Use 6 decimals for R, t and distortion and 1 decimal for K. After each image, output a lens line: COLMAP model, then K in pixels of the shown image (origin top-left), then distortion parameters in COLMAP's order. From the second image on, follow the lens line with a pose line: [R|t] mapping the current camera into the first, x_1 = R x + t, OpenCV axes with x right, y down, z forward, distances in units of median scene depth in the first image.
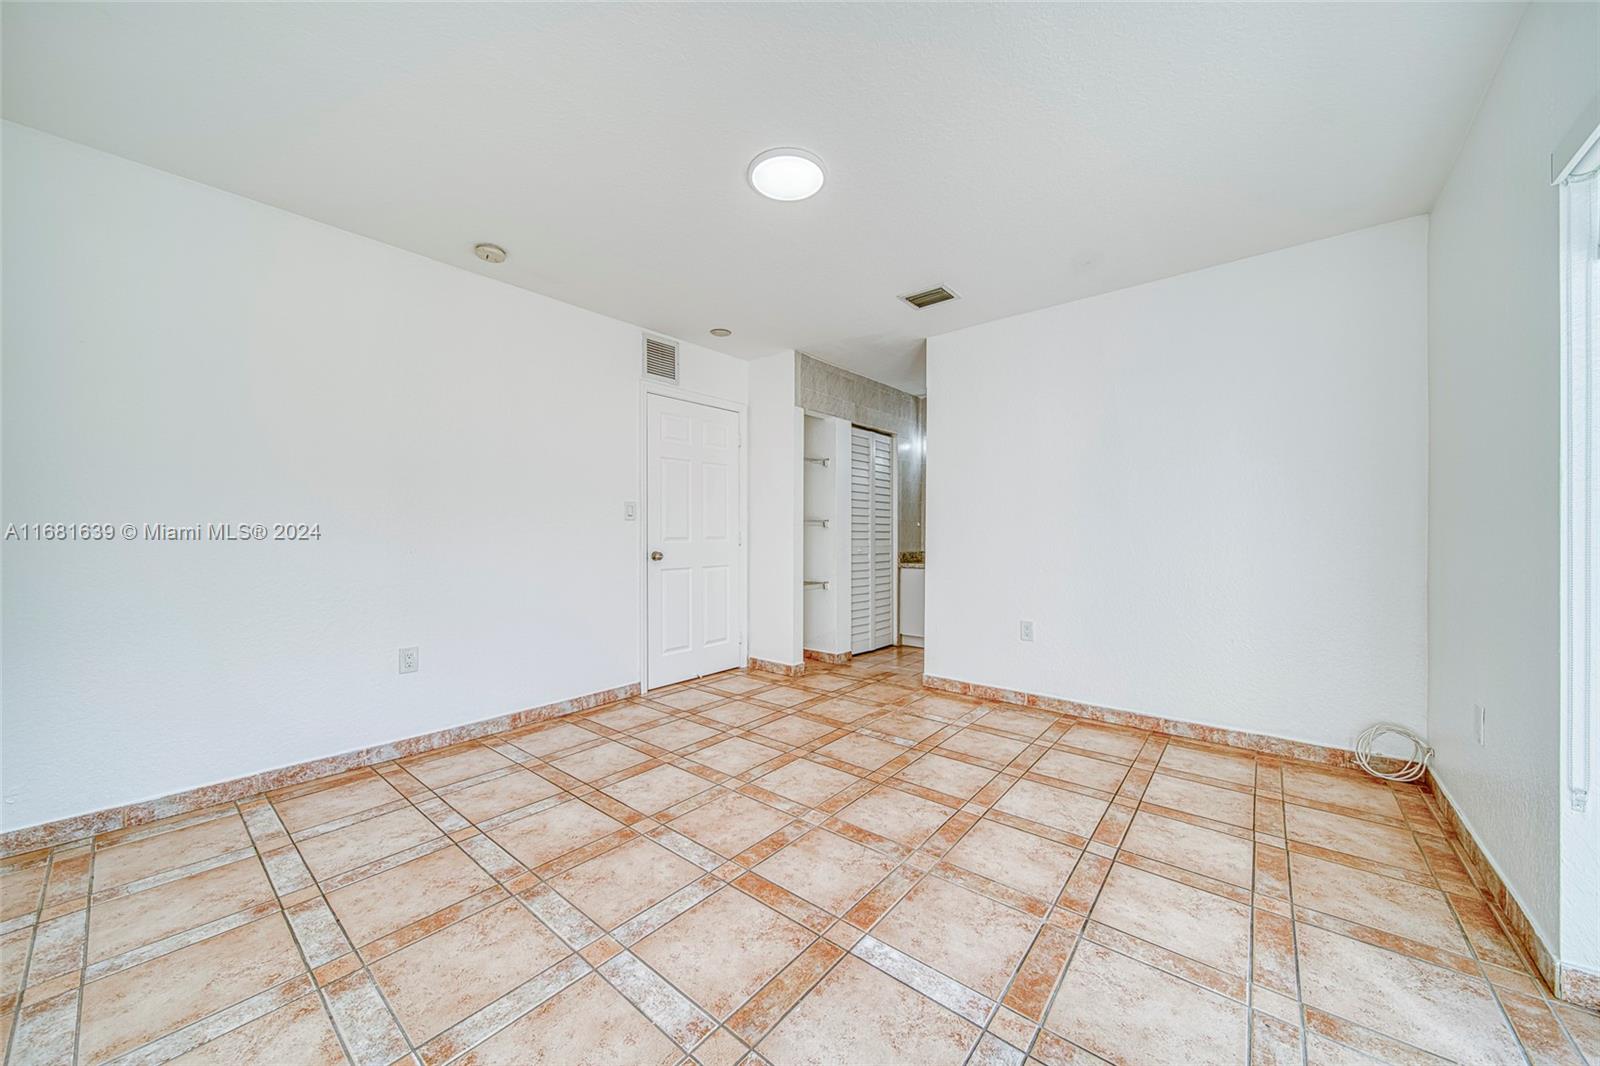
lens RADIAL K [[566.8, 0, 791.3], [0, 566.8, 539.6], [0, 0, 1]] dist [0.002312, -0.001771]
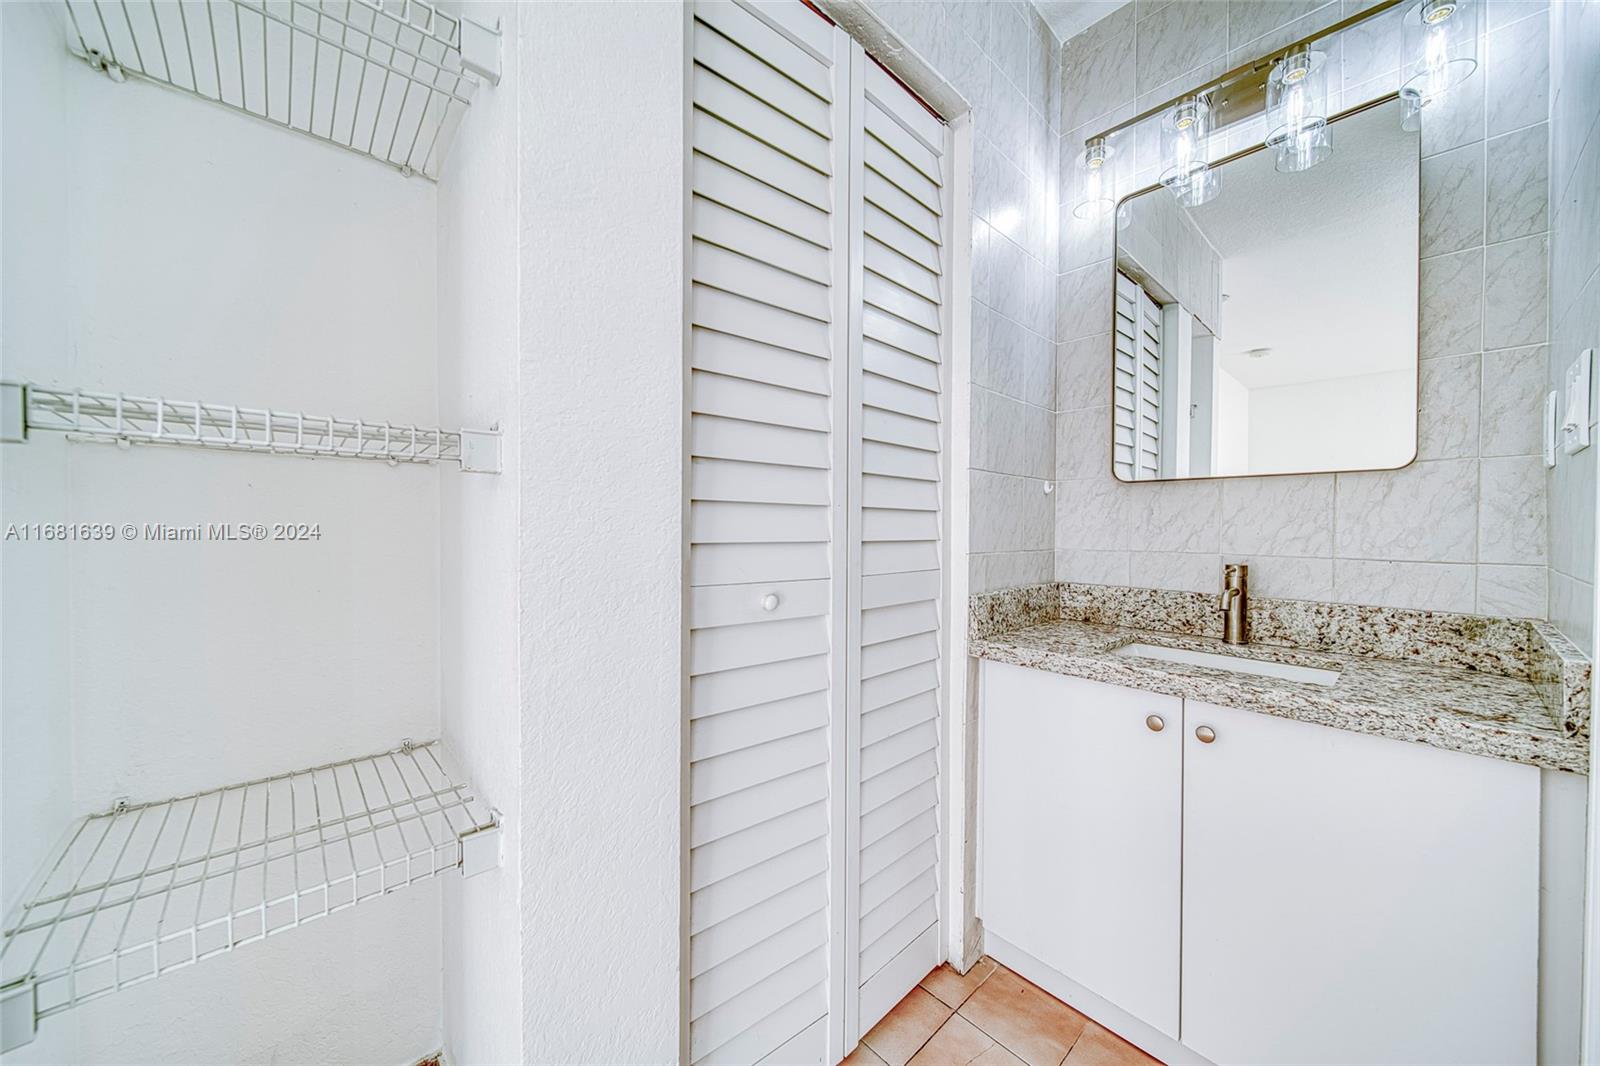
lens RADIAL K [[566.8, 0, 802.3], [0, 566.8, 530.8], [0, 0, 1]] dist [0.002312, -0.001771]
pose [[0.993448, 0.009629, -0.113879, 0.284462], [-0.010580, 0.999914, -0.007751, -0.005707], [0.113794, 0.008905, 0.993464, 1.477101]]
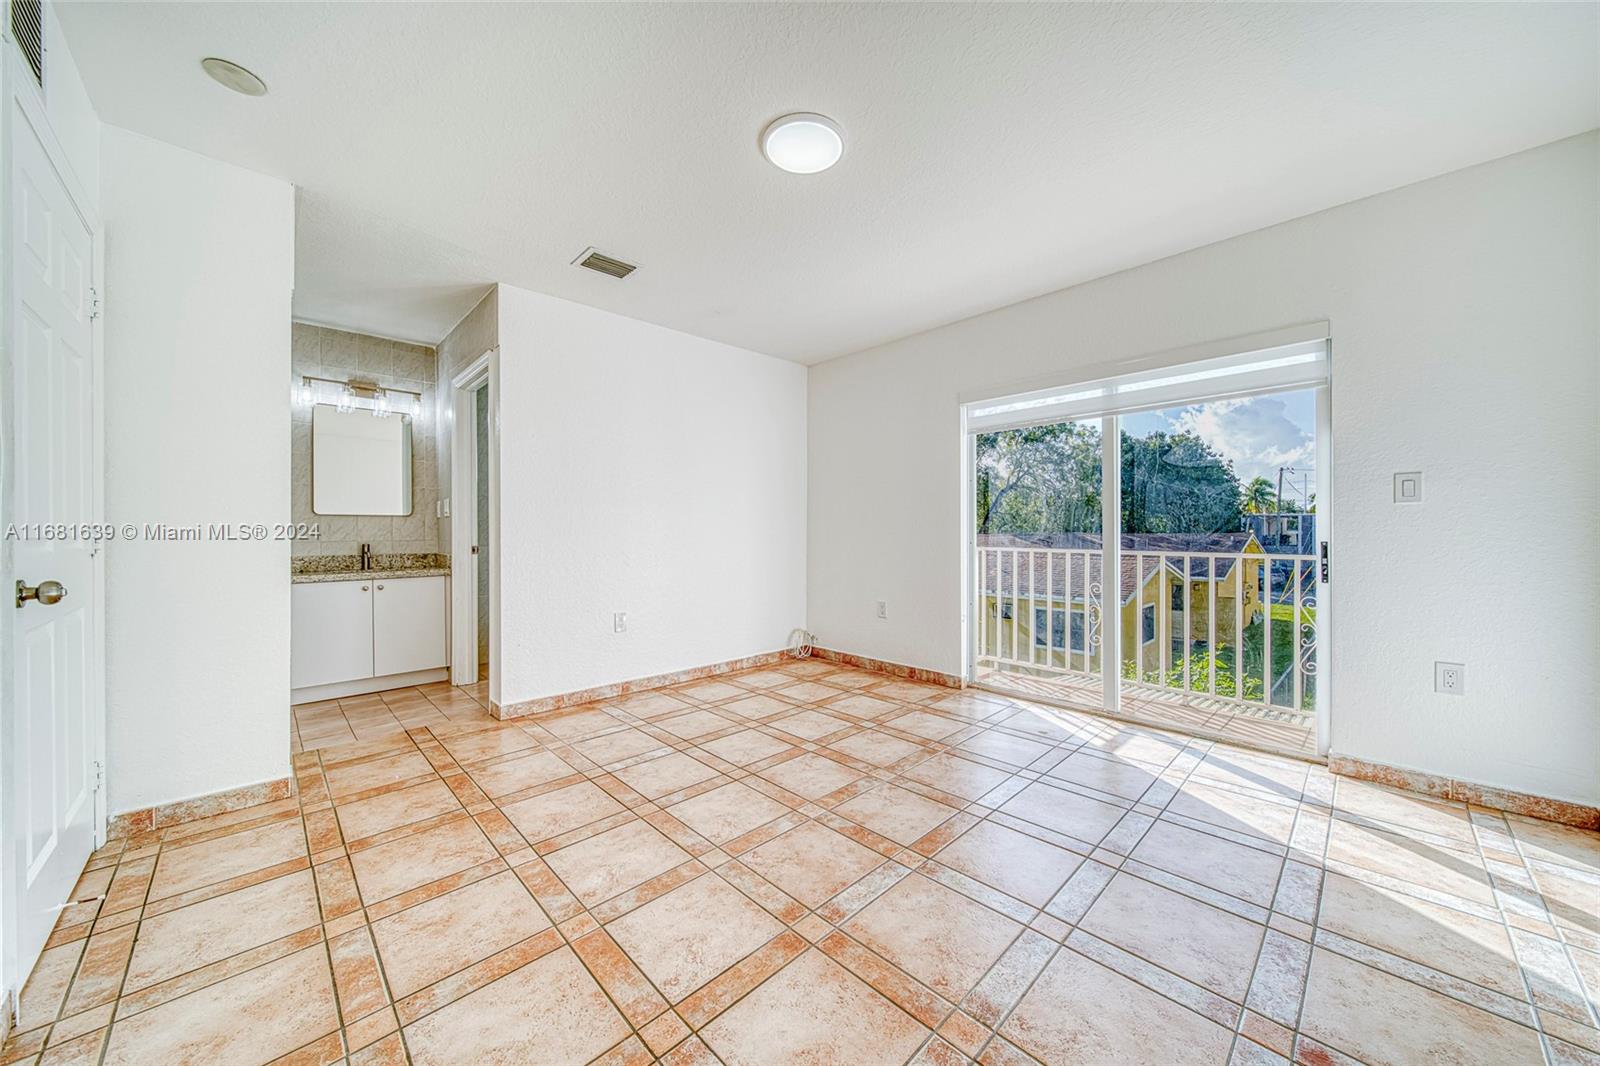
lens RADIAL K [[566.8, 0, 814.2], [0, 566.8, 531.1], [0, 0, 1]] dist [0.002312, -0.001771]
pose [[0.093273, -0.002248, 0.995638, -0.745701], [0.019678, 0.999806, 0.000414, 0.003268], [-0.995446, 0.019554, 0.093299, 0.710839]]
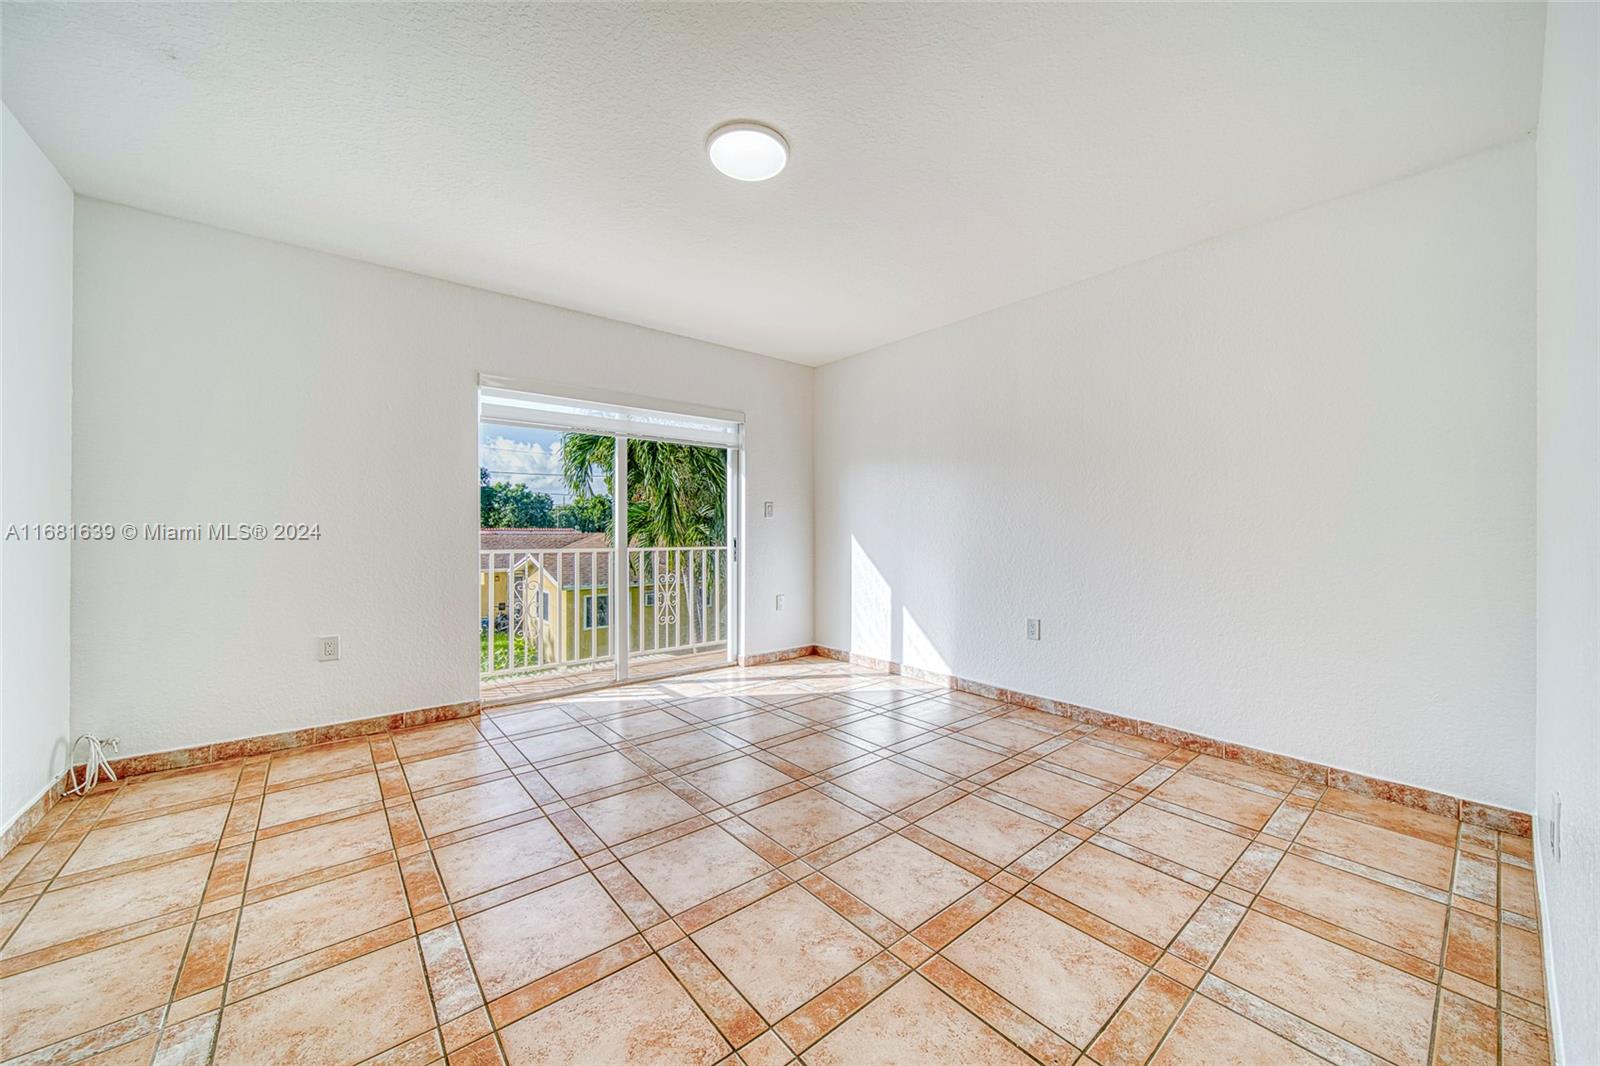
lens RADIAL K [[566.8, 0, 786.4], [0, 566.8, 527.1], [0, 0, 1]] dist [0.002312, -0.001771]
pose [[-0.980255, -0.000854, 0.197737, -0.206678], [0.001053, 0.999954, 0.009540, -0.008168], [-0.197736, 0.009559, -0.980209, 1.527730]]
